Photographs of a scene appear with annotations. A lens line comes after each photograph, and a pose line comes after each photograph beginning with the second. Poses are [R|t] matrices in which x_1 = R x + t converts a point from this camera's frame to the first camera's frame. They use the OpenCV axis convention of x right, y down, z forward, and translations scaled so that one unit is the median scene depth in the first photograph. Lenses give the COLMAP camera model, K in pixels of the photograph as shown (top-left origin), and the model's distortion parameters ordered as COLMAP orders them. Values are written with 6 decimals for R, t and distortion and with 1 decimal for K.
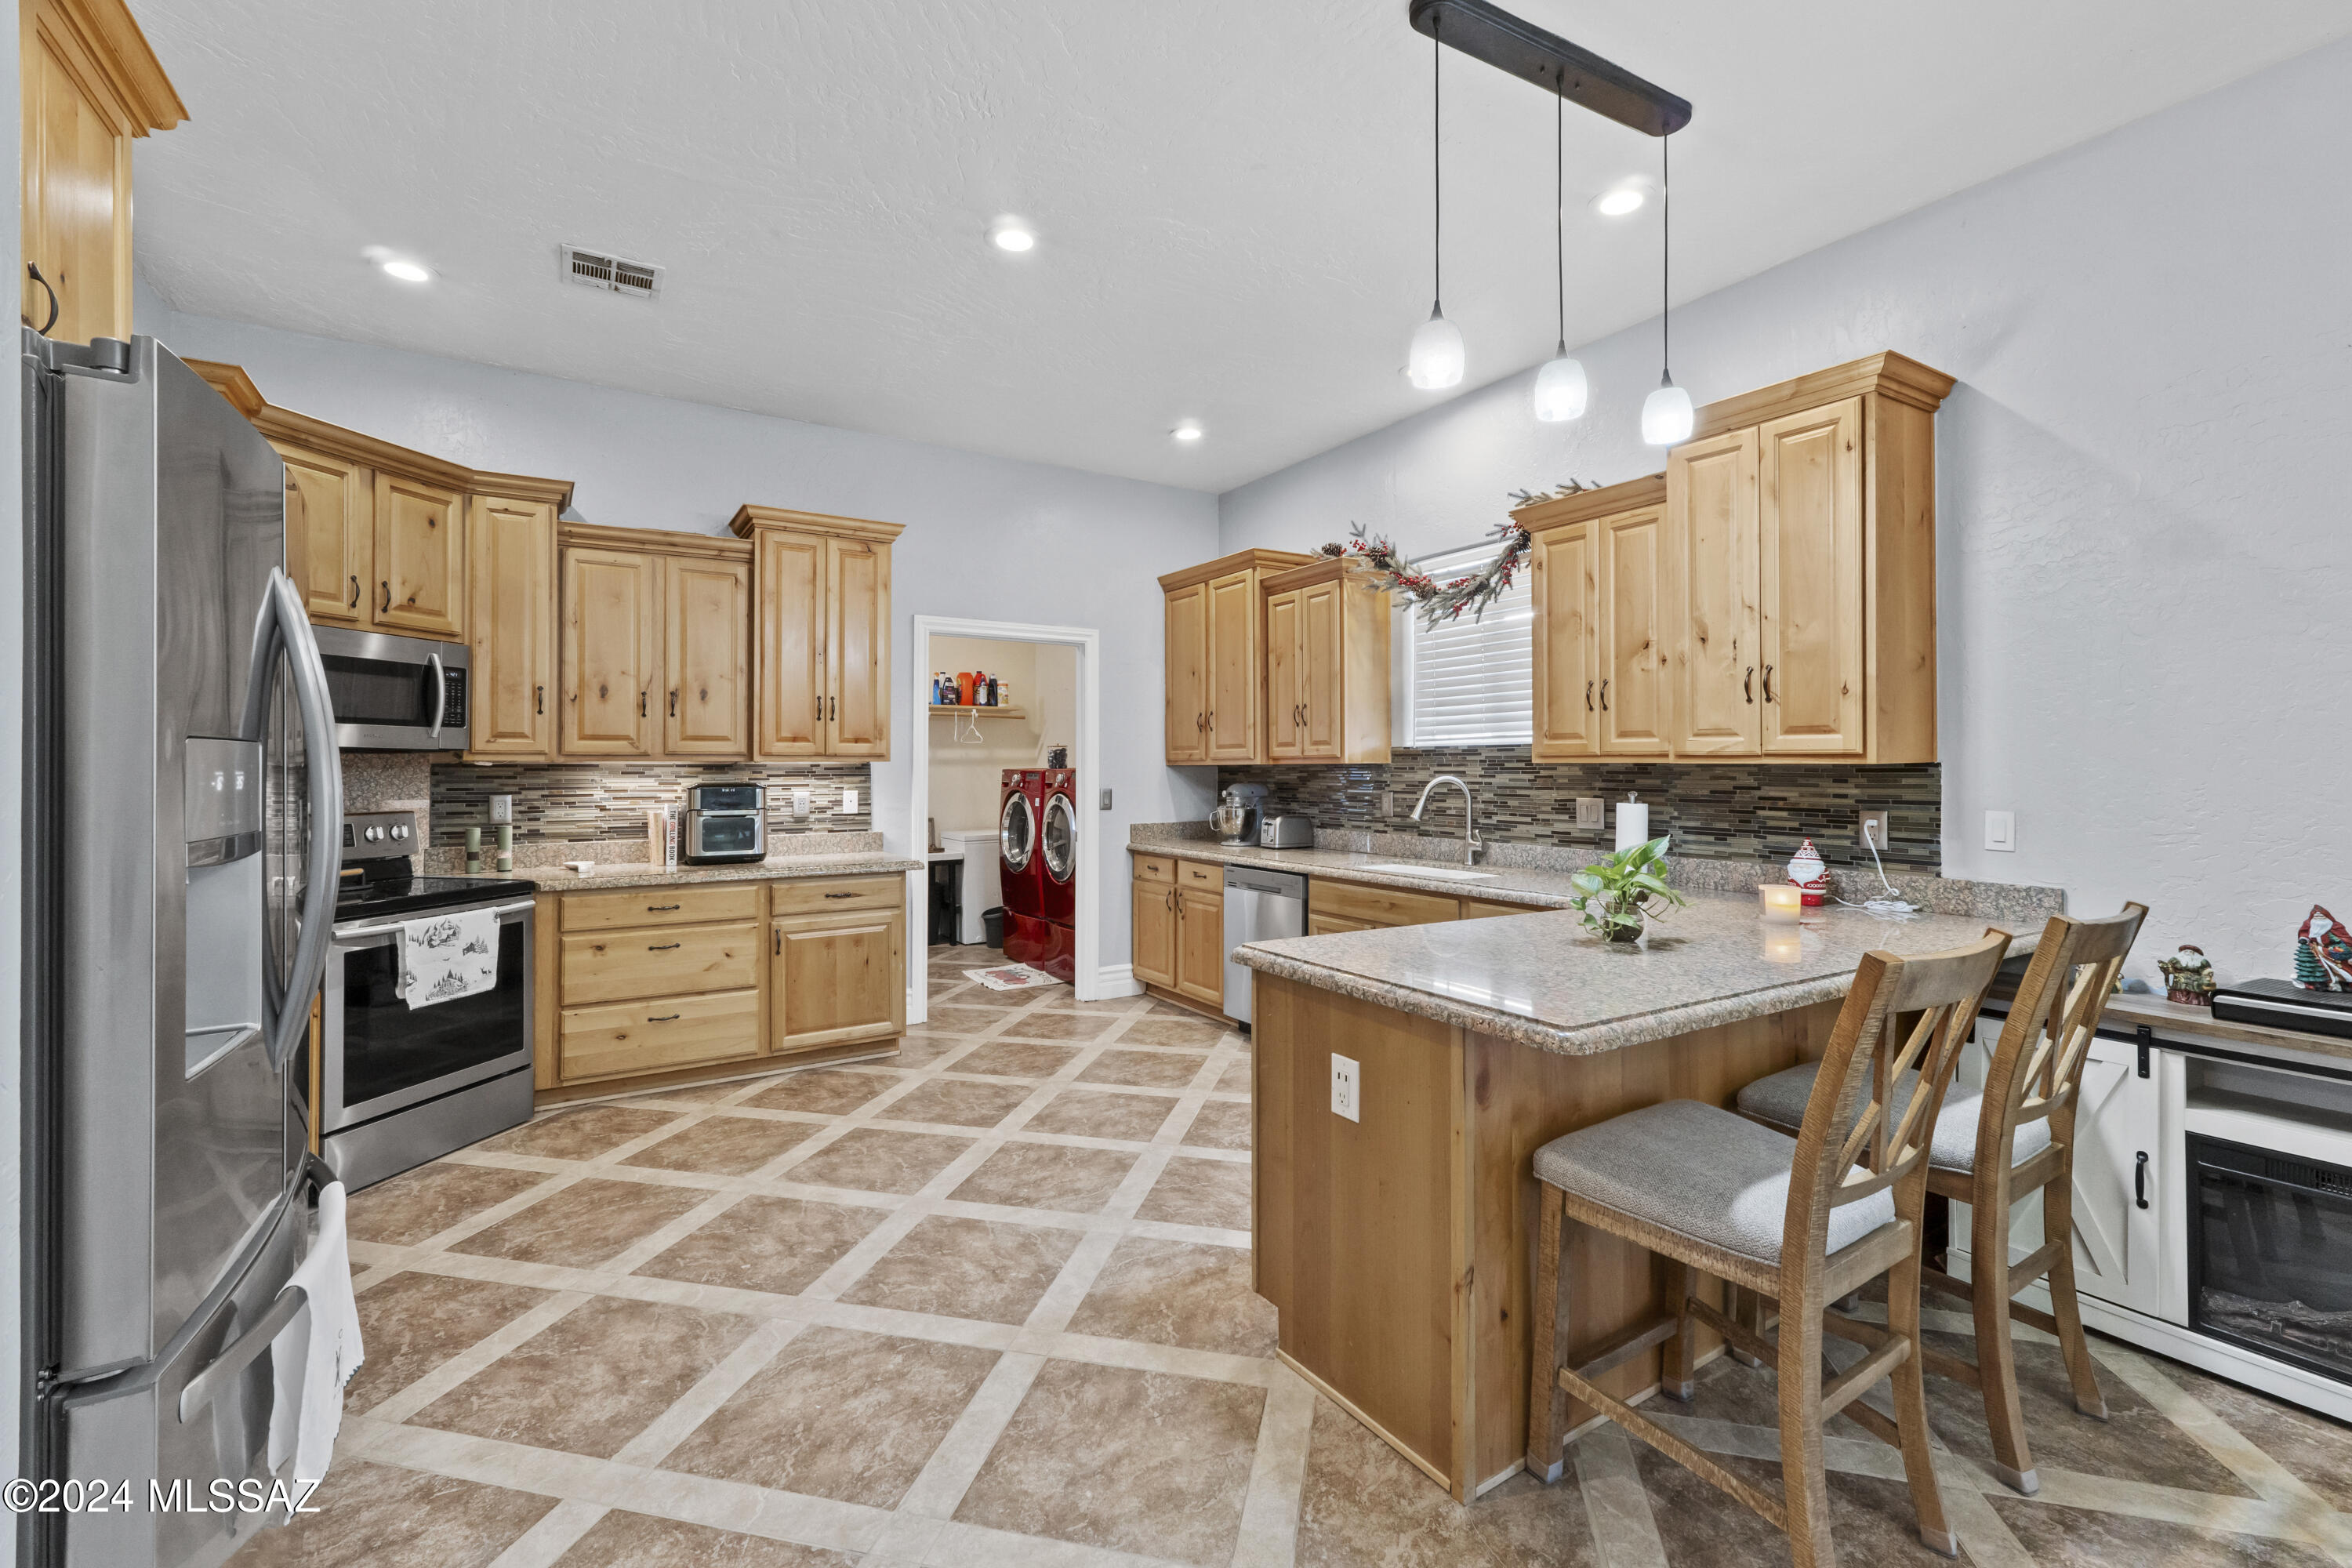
lens RADIAL K [[993.9, 0, 1179.0], [0, 993.9, 757.5], [0, 0, 1]] dist [0.009037, 0.000259]
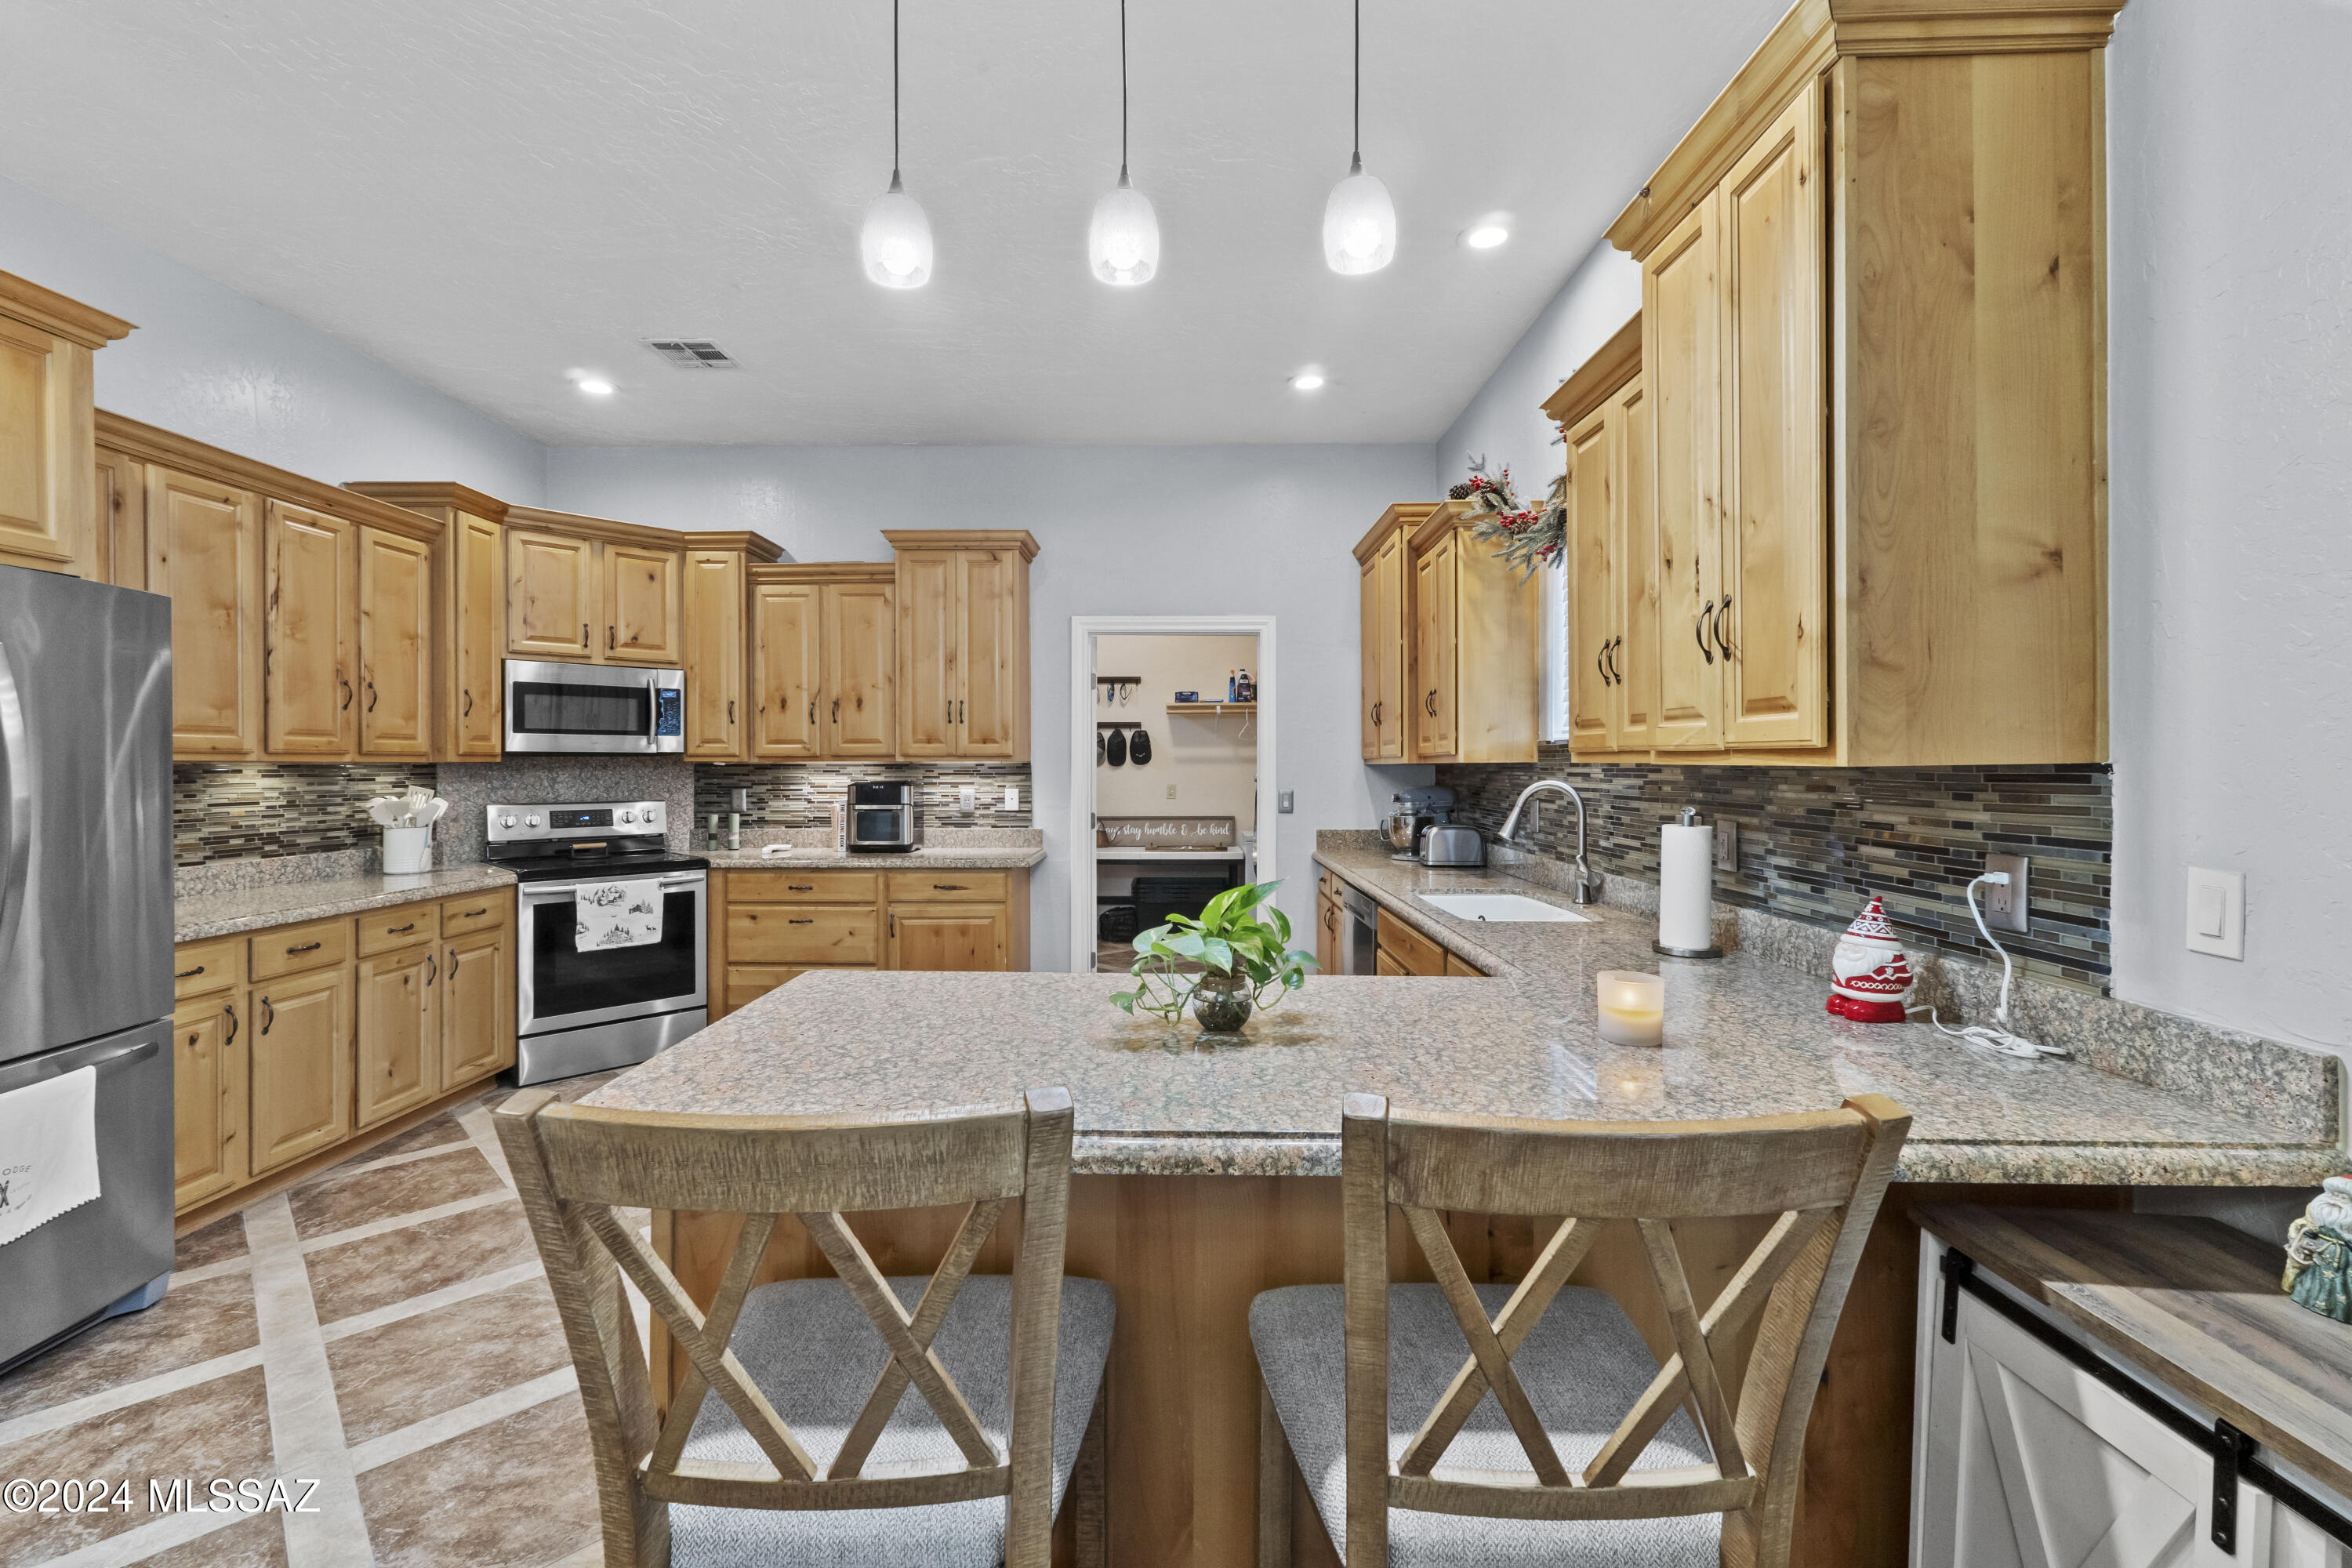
lens RADIAL K [[999.2, 0, 1170.6], [0, 999.2, 763.9], [0, 0, 1]] dist [0.007935, -0.000297]
pose [[0.842361, -0.000141, -0.538913, 0.461688], [0.005560, 0.999949, 0.008429, -0.001130], [0.538885, -0.010097, 0.842319, 0.242410]]
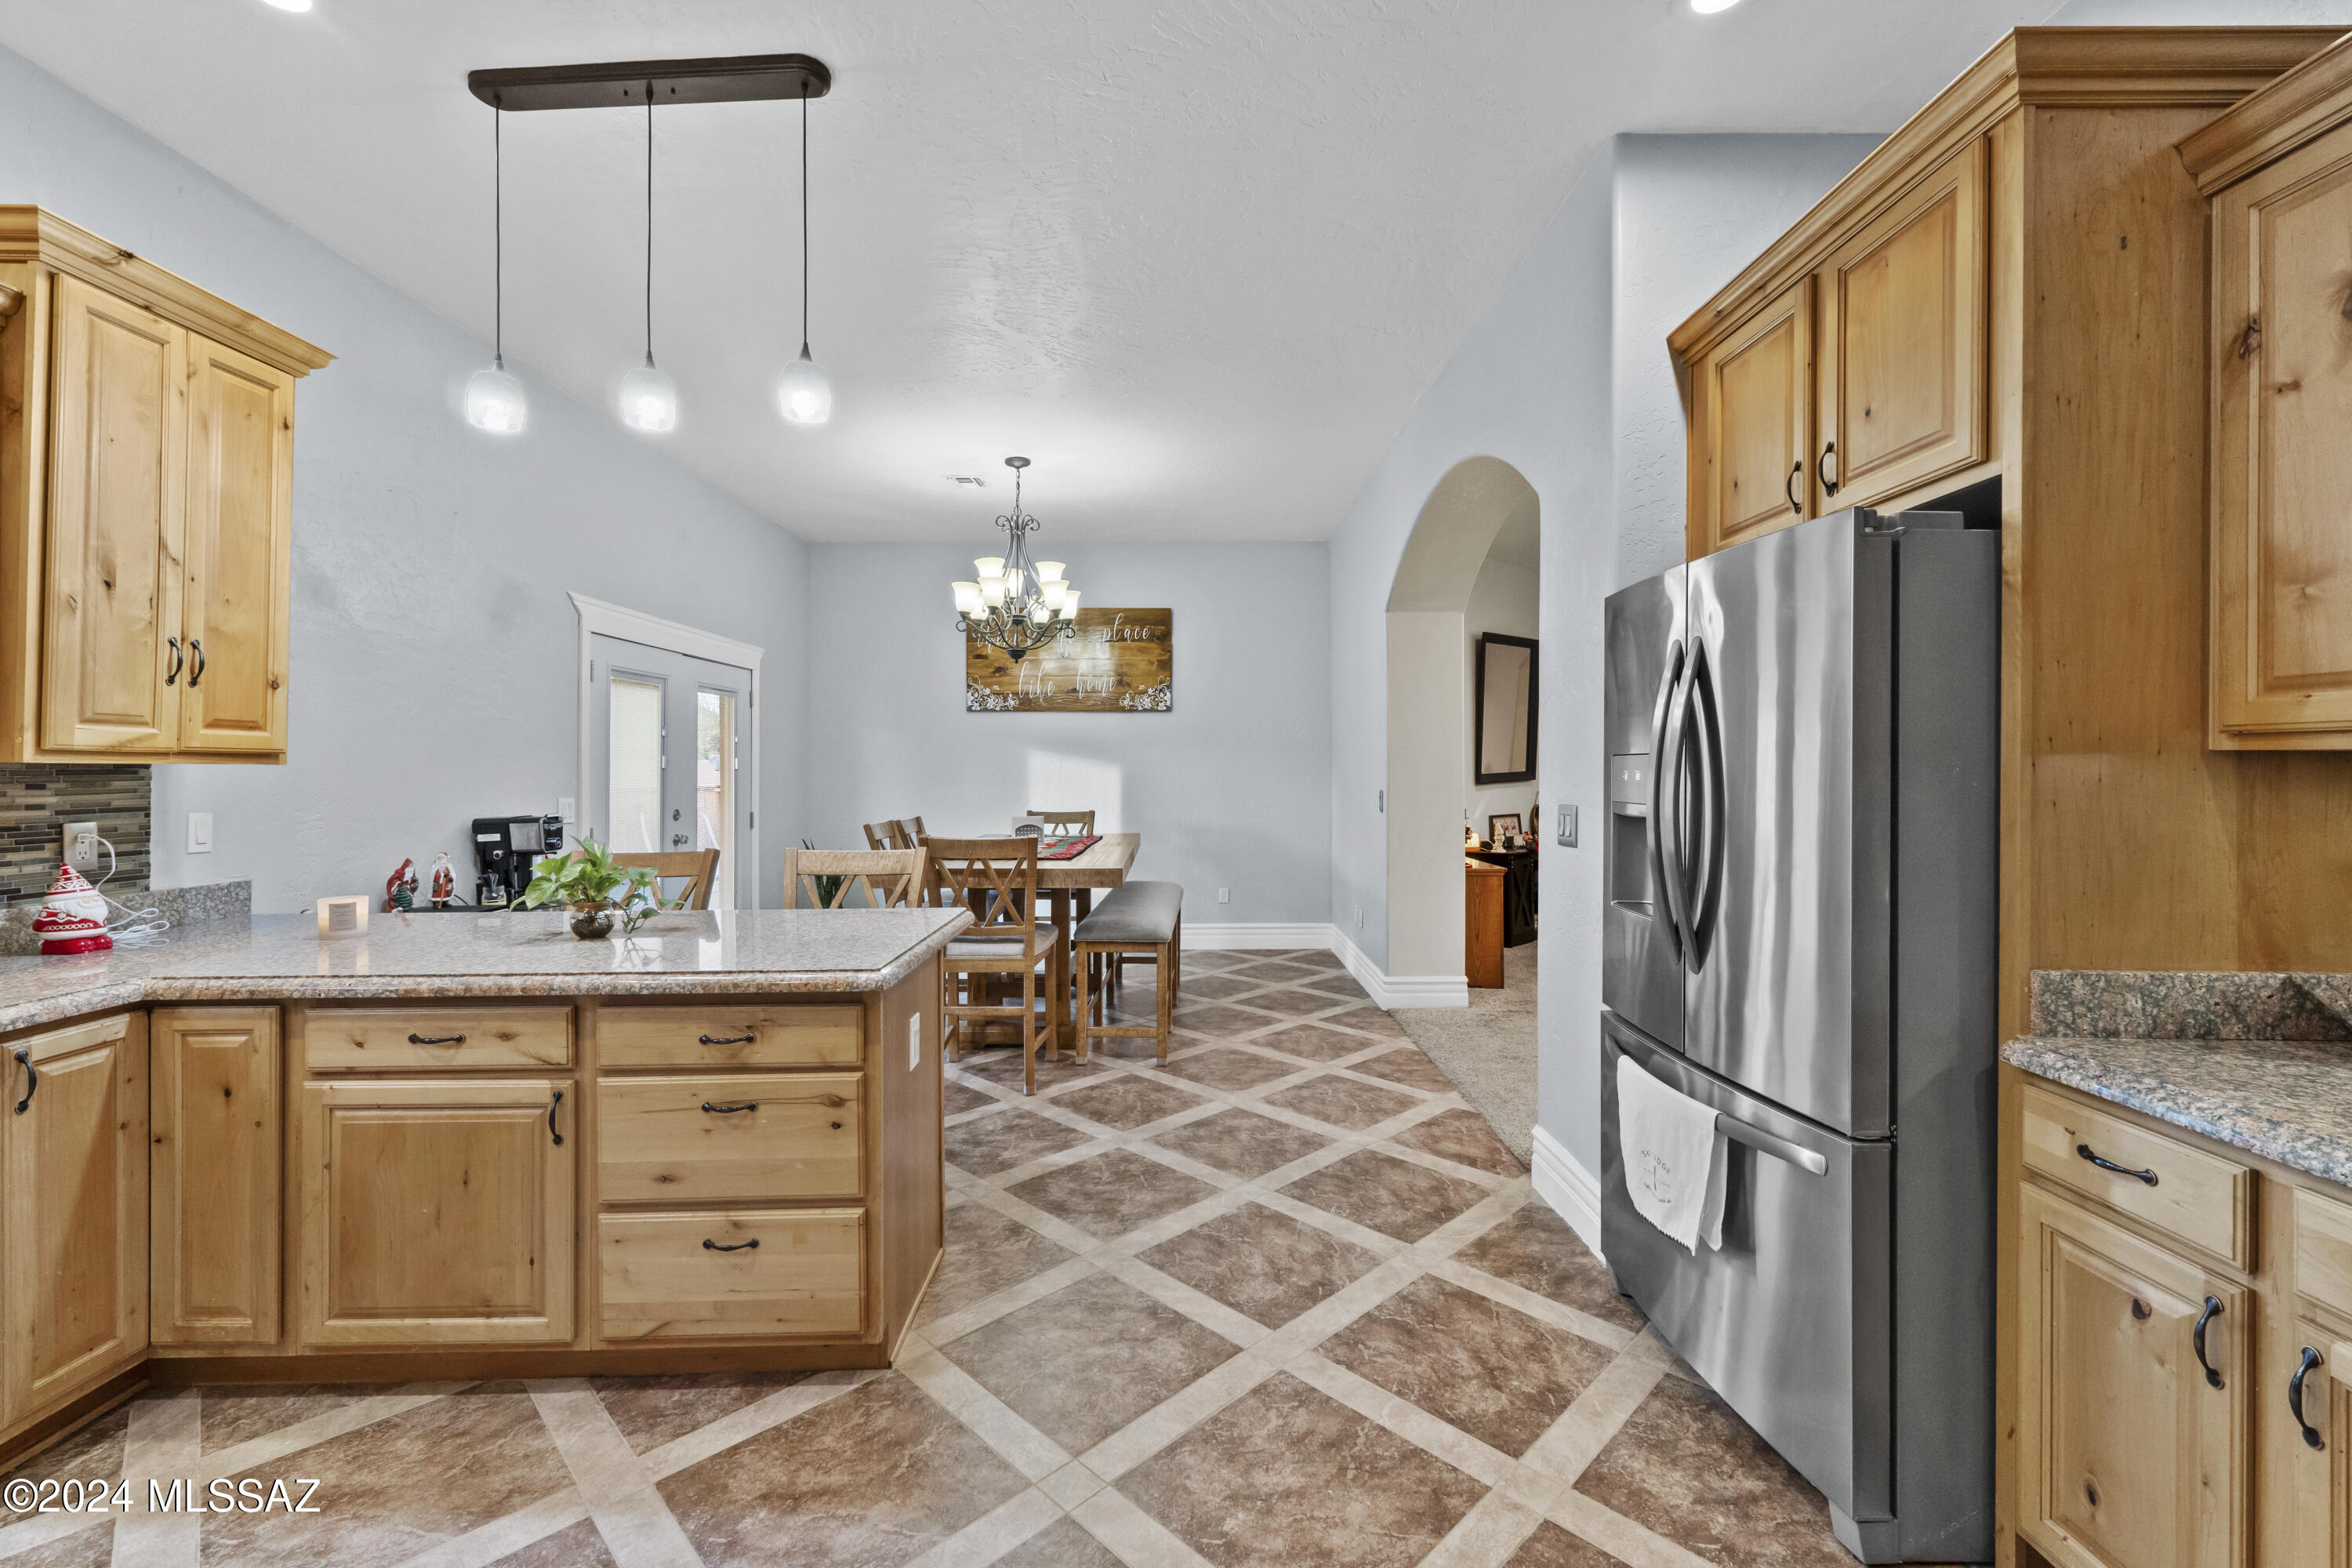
lens RADIAL K [[1003.8, 0, 1170.2], [0, 1003.8, 754.5], [0, 0, 1]] dist [0.007291, 0.000185]
pose [[-0.842700, 0.005983, 0.538351, -0.362919], [-0.004032, 0.999840, -0.017424, 0.006900], [-0.538369, -0.016854, -0.842541, 0.919146]]
